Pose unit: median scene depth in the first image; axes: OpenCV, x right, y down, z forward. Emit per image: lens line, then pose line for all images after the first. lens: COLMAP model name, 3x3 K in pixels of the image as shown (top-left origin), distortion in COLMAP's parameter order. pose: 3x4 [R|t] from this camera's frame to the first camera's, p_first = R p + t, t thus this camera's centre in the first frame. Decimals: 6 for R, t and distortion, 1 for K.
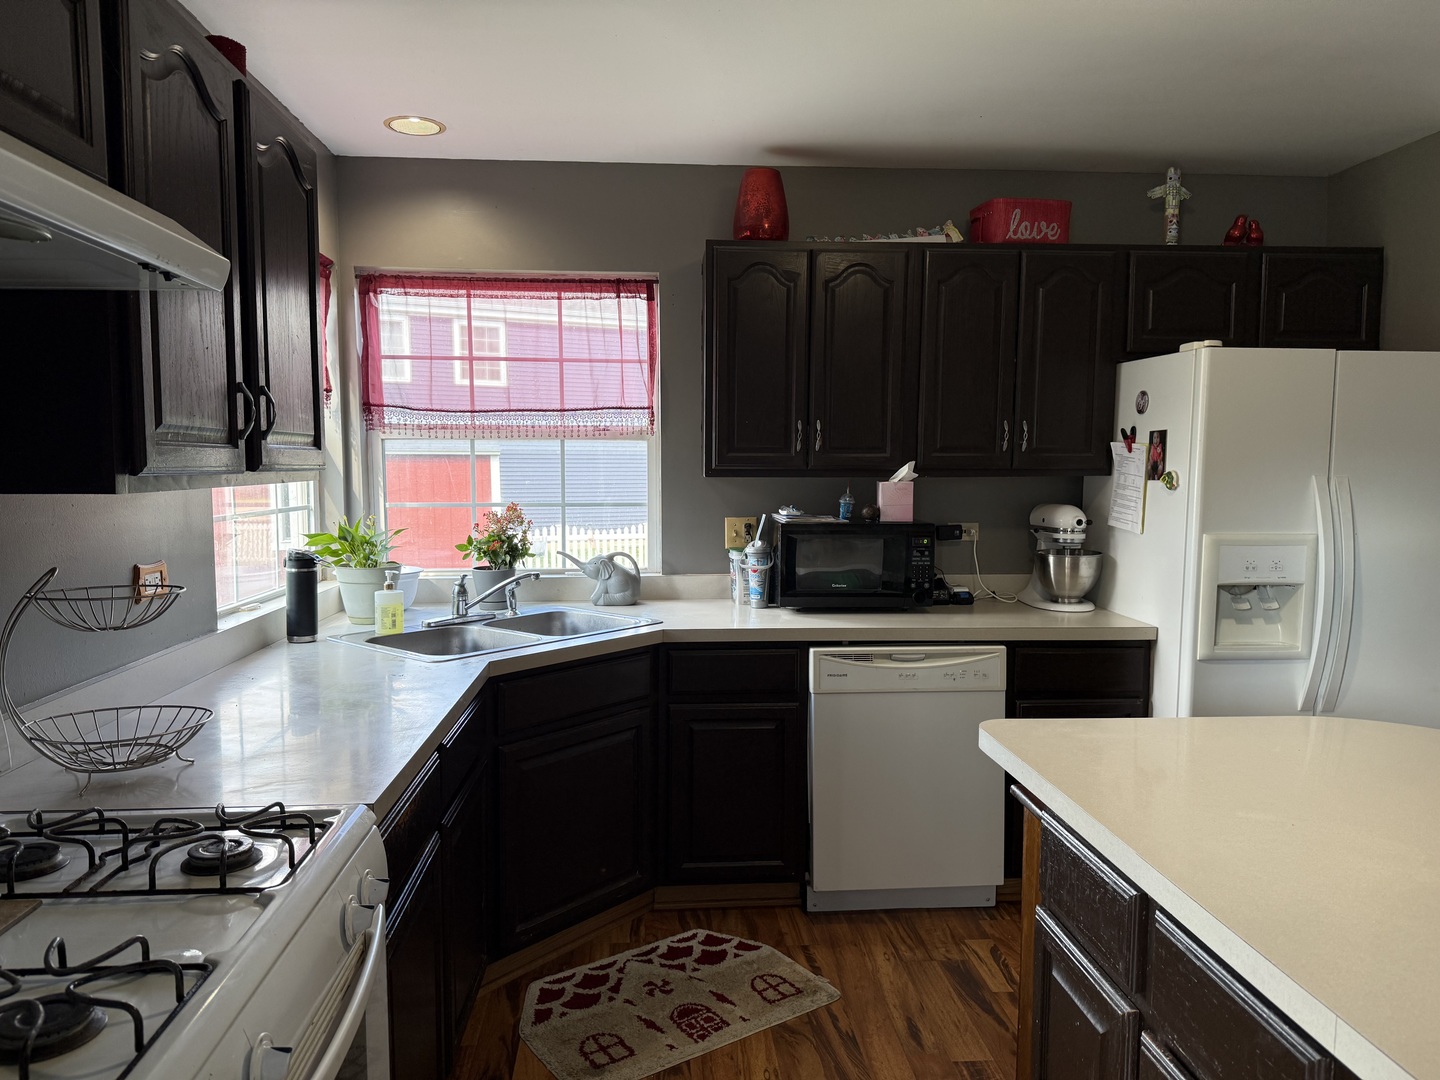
lens RADIAL K [[995.4, 0, 723.0], [0, 995.4, 548.4], [0, 0, 1]] dist [0.012249, -0.032657]
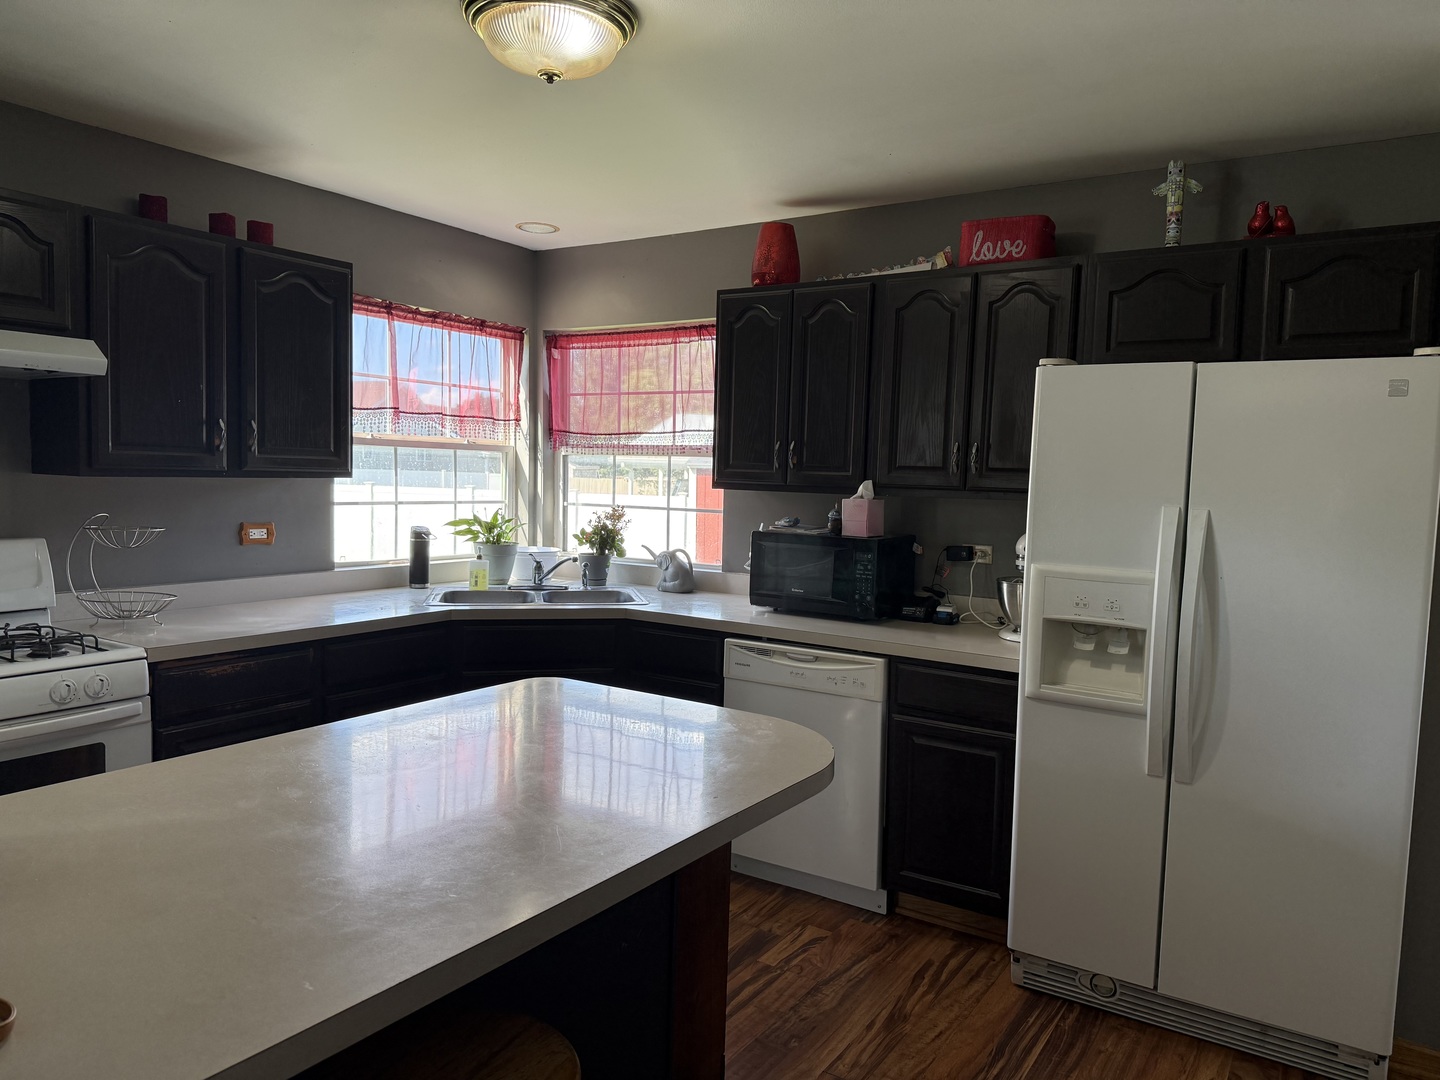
lens RADIAL K [[995.4, 0, 716.3], [0, 995.4, 539.0], [0, 0, 1]] dist [0.012249, -0.032657]
pose [[0.794278, 0.061848, -0.604399, 0.684997], [-0.077601, 0.996985, 0.000042, -0.012056], [0.602579, 0.046869, 0.796682, 0.057269]]
